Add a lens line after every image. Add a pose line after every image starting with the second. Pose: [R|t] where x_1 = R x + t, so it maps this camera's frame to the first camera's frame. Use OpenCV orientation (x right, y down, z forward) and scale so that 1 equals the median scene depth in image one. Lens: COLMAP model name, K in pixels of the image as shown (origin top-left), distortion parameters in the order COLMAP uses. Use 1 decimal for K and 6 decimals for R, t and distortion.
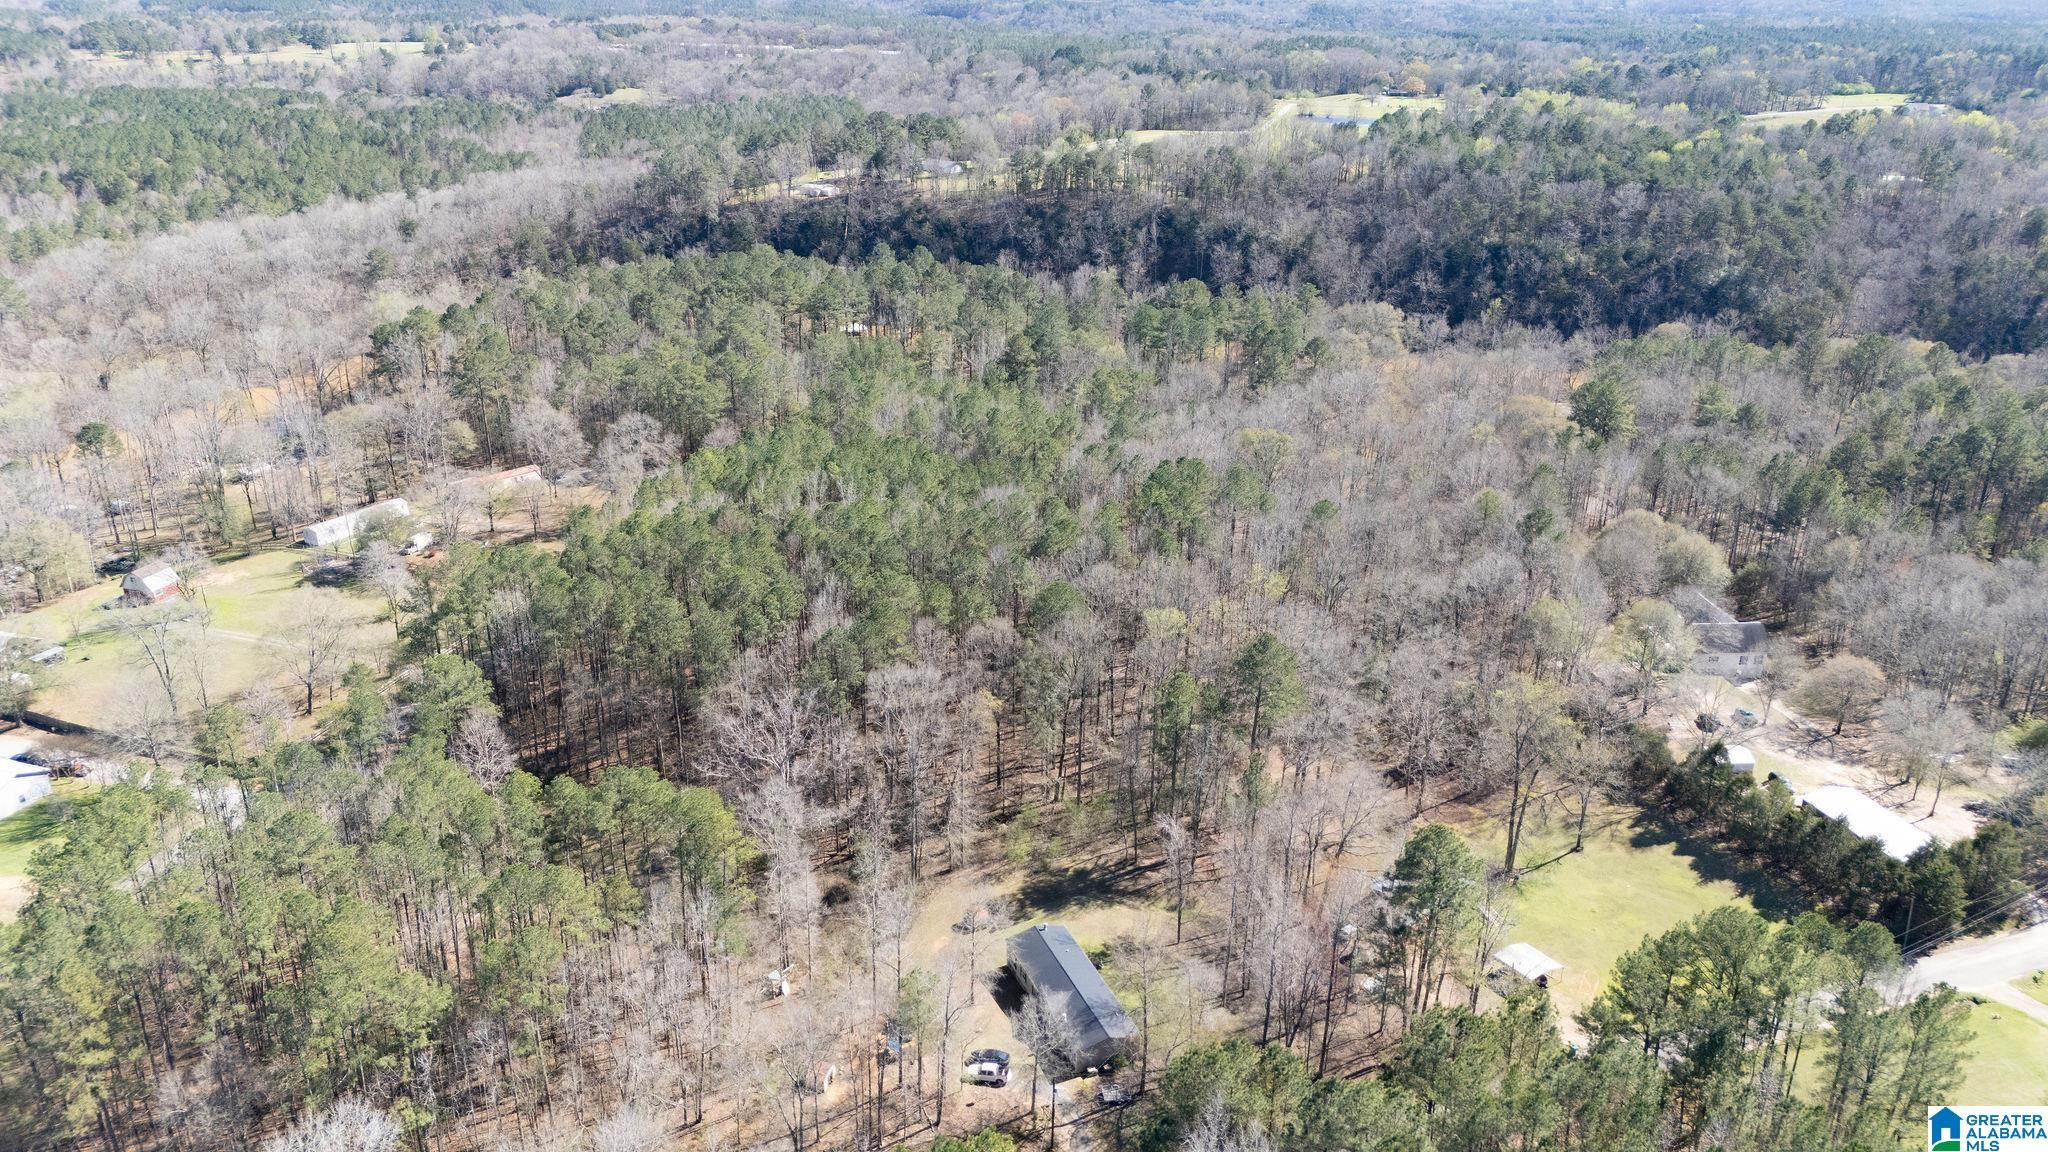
lens RADIAL K [[1486.0, 0, 1024.0], [0, 1486.0, 576.0], [0, 0, 1]] dist [0.056556, -0.050351]
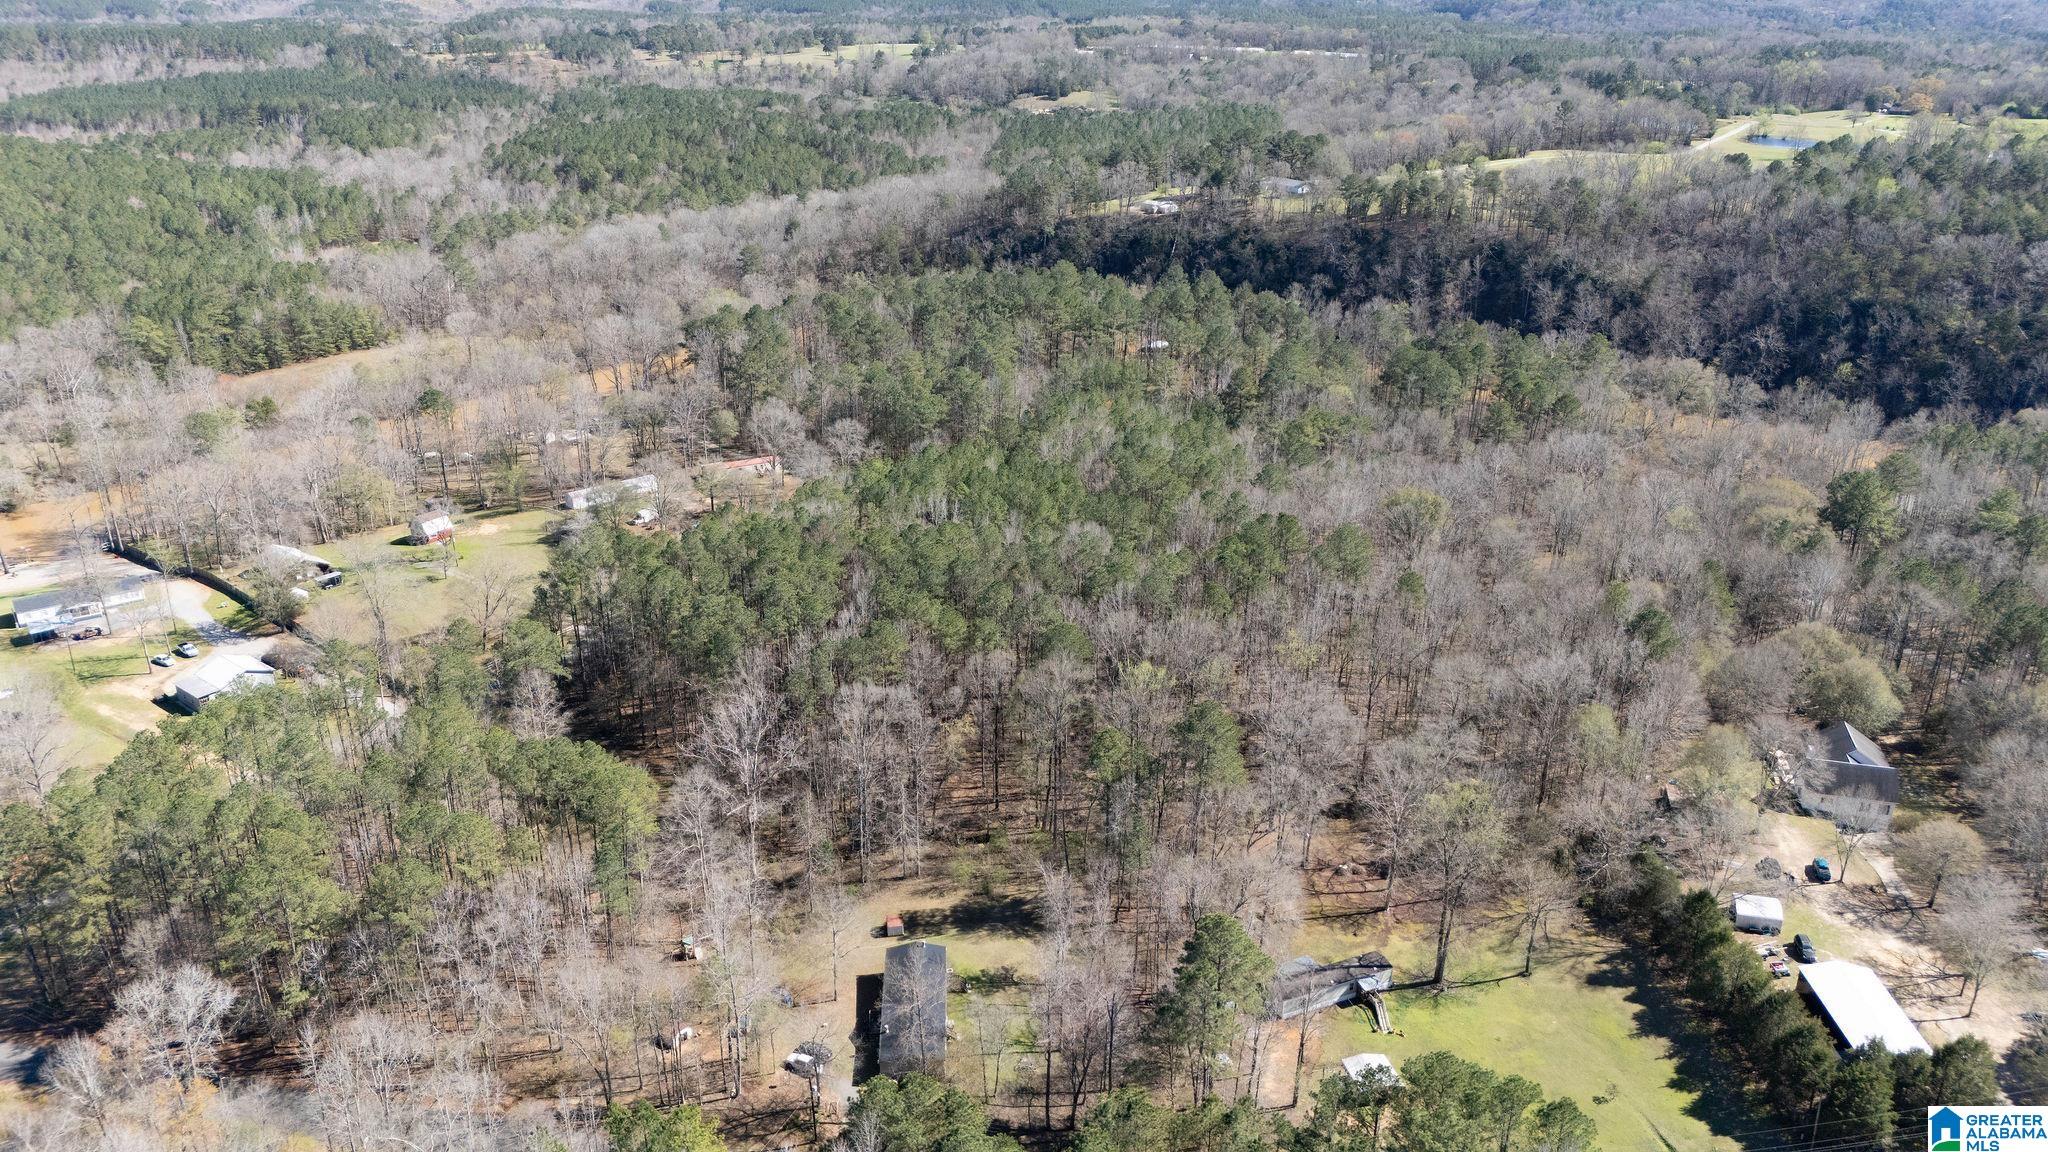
lens RADIAL K [[1486.0, 0, 1024.0], [0, 1486.0, 576.0], [0, 0, 1]] dist [0.056556, -0.050351]
pose [[0.945498, 0.117510, -0.303687, 0.129430], [-0.116056, 0.992979, 0.022902, -0.021107], [0.304246, 0.013590, 0.952497, -0.002651]]
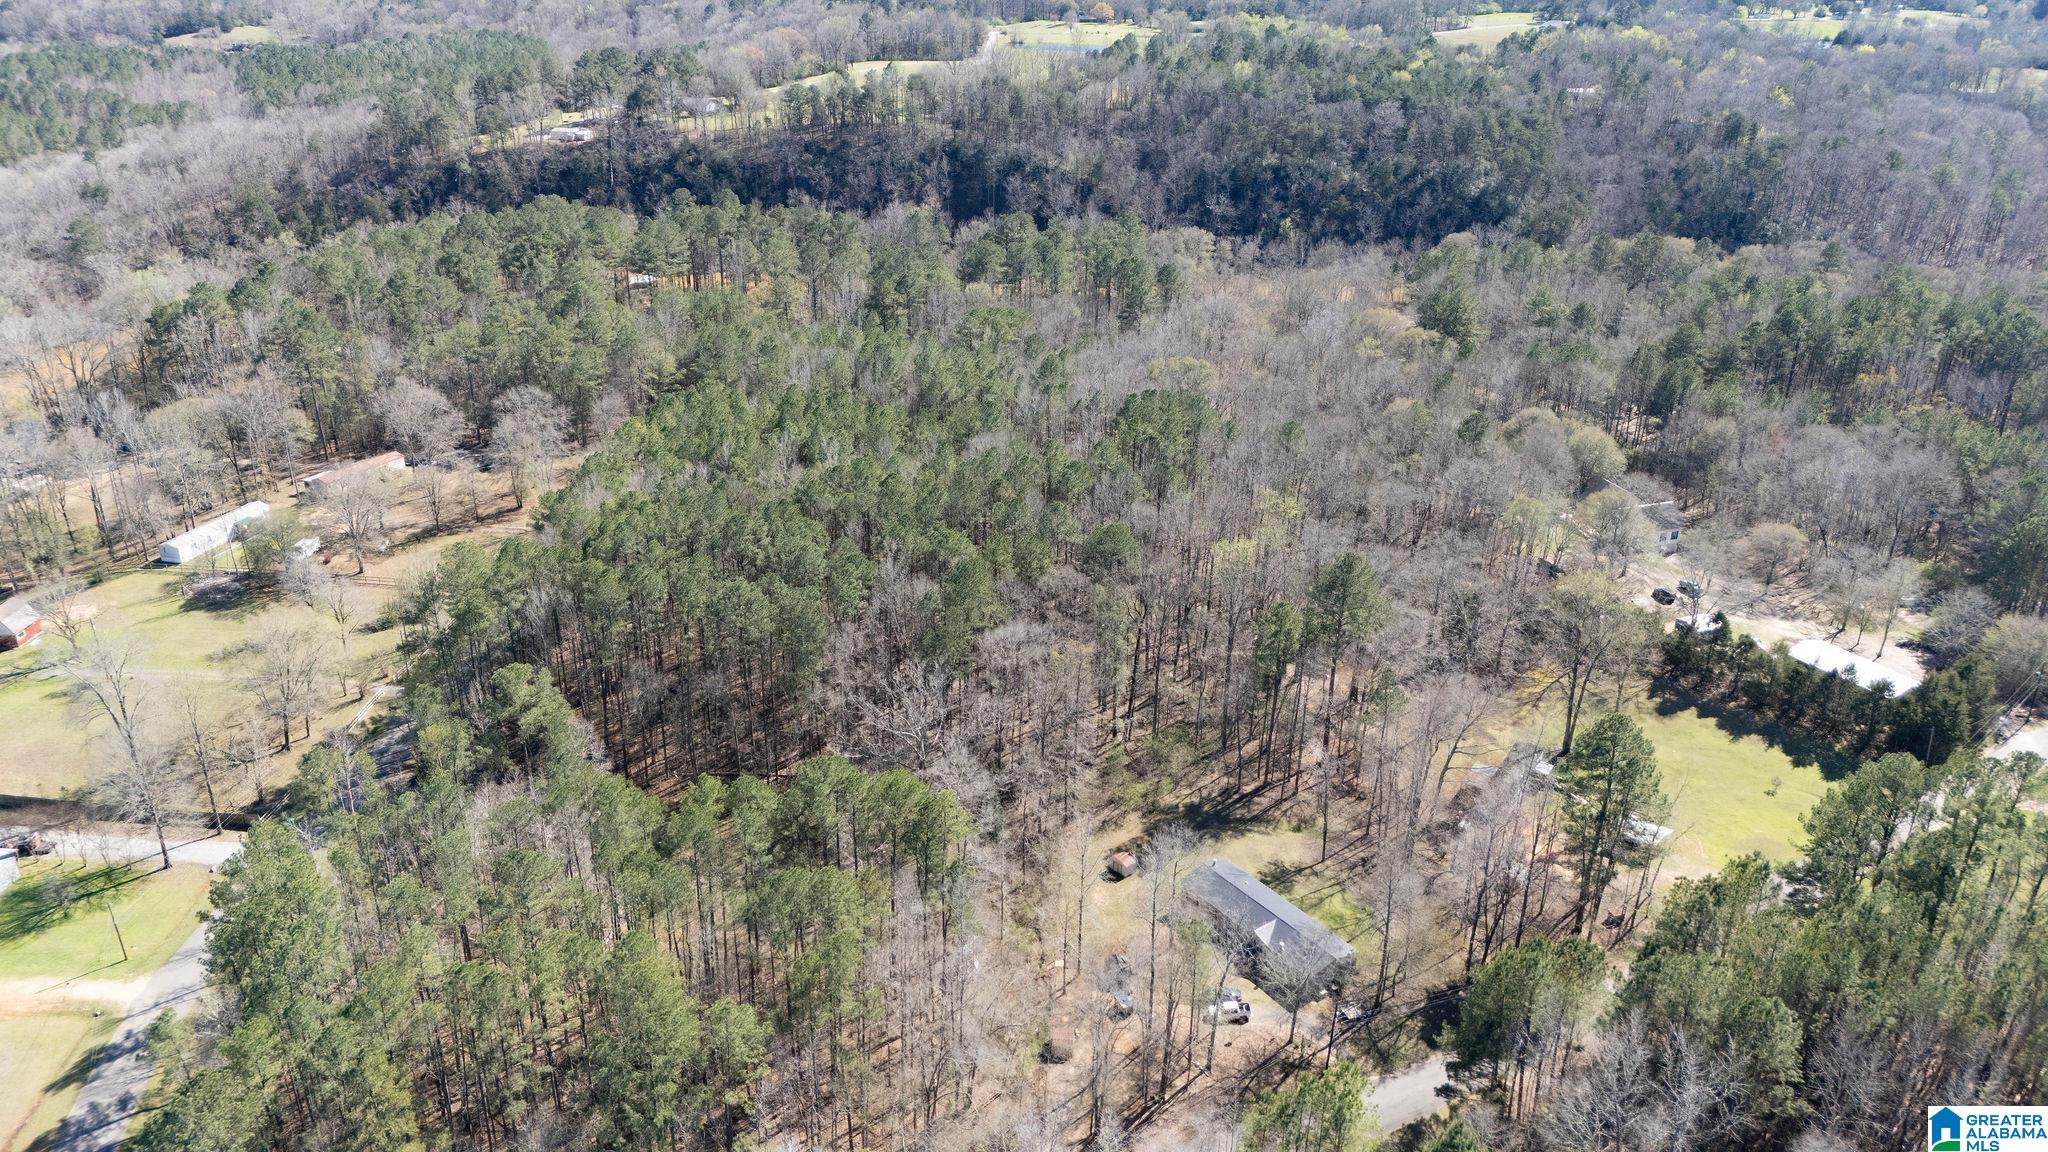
lens RADIAL K [[1486.0, 0, 1024.0], [0, 1486.0, 576.0], [0, 0, 1]] dist [0.056556, -0.050351]
pose [[0.970388, -0.100539, 0.219635, -0.107342], [0.091176, 0.994456, 0.052383, -0.007754], [-0.223684, -0.030806, 0.974175, 0.017628]]
